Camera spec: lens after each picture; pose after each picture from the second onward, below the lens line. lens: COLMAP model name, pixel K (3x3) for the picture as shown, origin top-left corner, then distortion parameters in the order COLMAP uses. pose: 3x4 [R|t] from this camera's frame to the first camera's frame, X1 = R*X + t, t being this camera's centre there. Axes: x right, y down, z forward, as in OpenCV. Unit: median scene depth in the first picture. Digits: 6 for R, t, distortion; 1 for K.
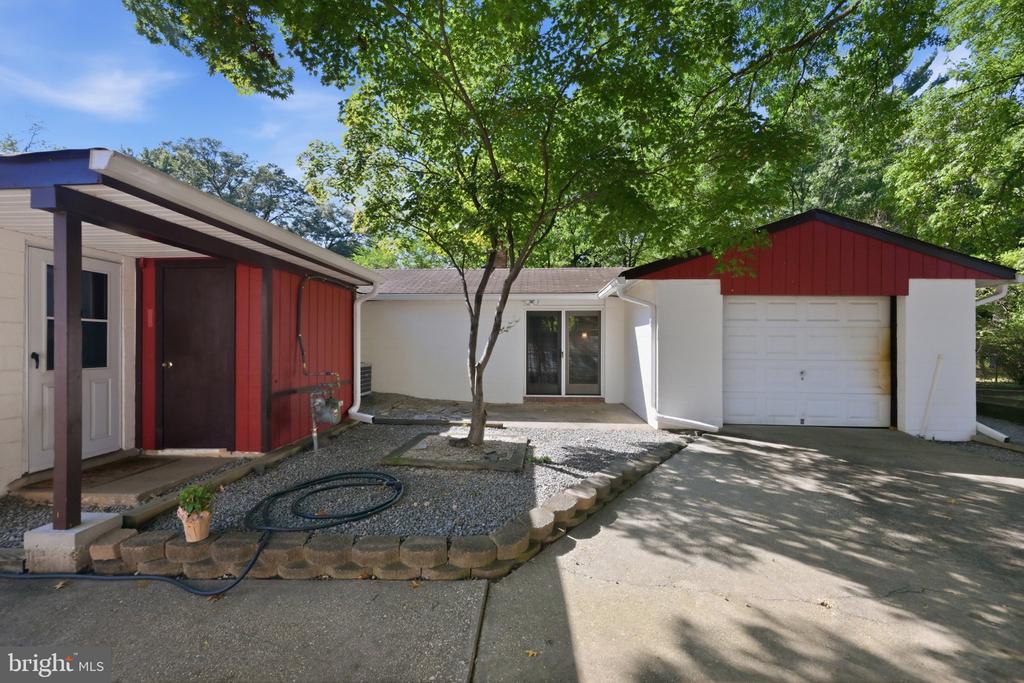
lens RADIAL K [[402.1, 0, 509.8], [0, 402.1, 343.8], [0, 0, 1]] dist [-0.000091, -0.000217]
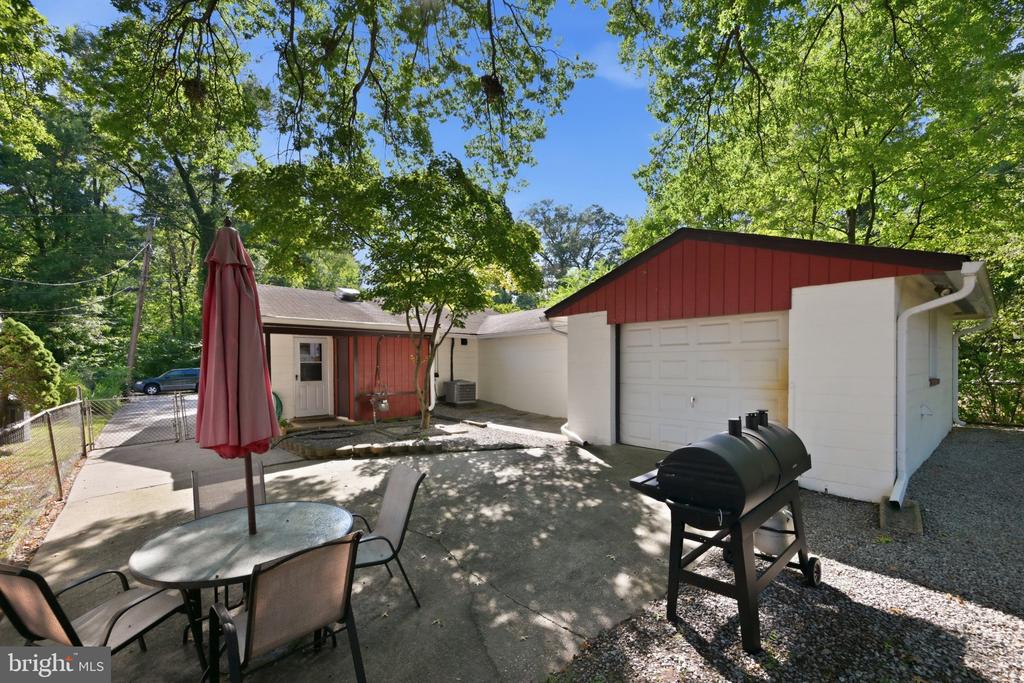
lens RADIAL K [[431.8, 0, 512.2], [0, 431.8, 369.1], [0, 0, 1]] dist [0.000697, 0.000456]
pose [[0.694758, -0.003026, -0.719238, 1.279393], [0.011254, 0.999914, 0.006664, -0.012502], [0.719156, -0.012724, 0.694732, -0.010446]]
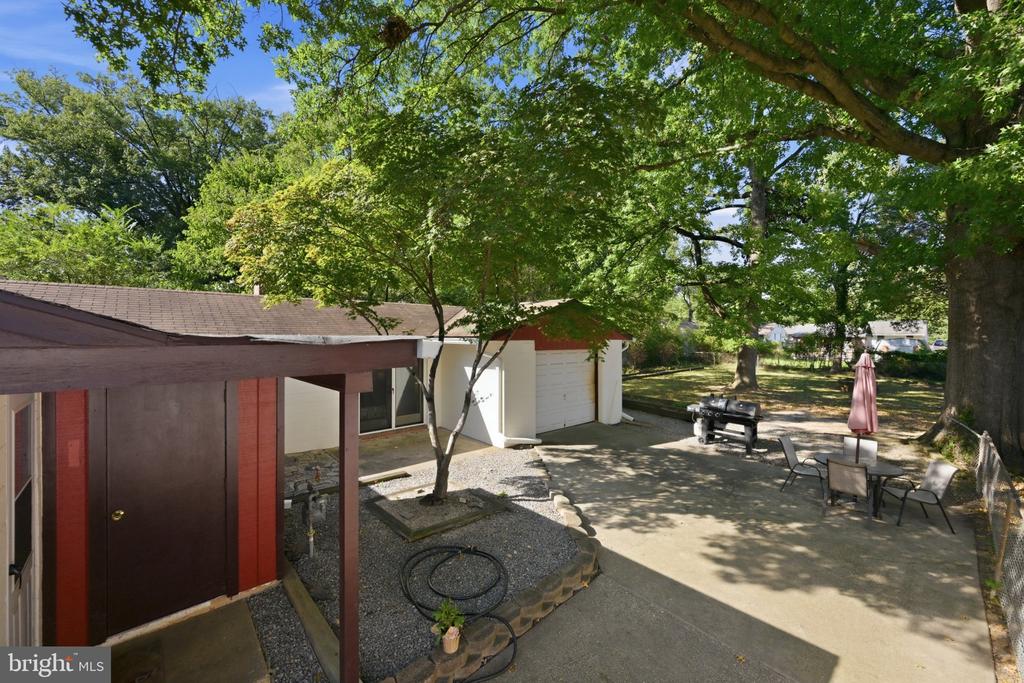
lens RADIAL K [[406.8, 0, 512.0], [0, 406.8, 341.5], [0, 0, 1]] dist [-0.000063, -0.000051]
pose [[0.688405, -0.015028, 0.725170, -0.679355], [-0.002220, 0.999737, 0.022826, -0.203733], [-0.725323, -0.017323, 0.688191, 0.023268]]
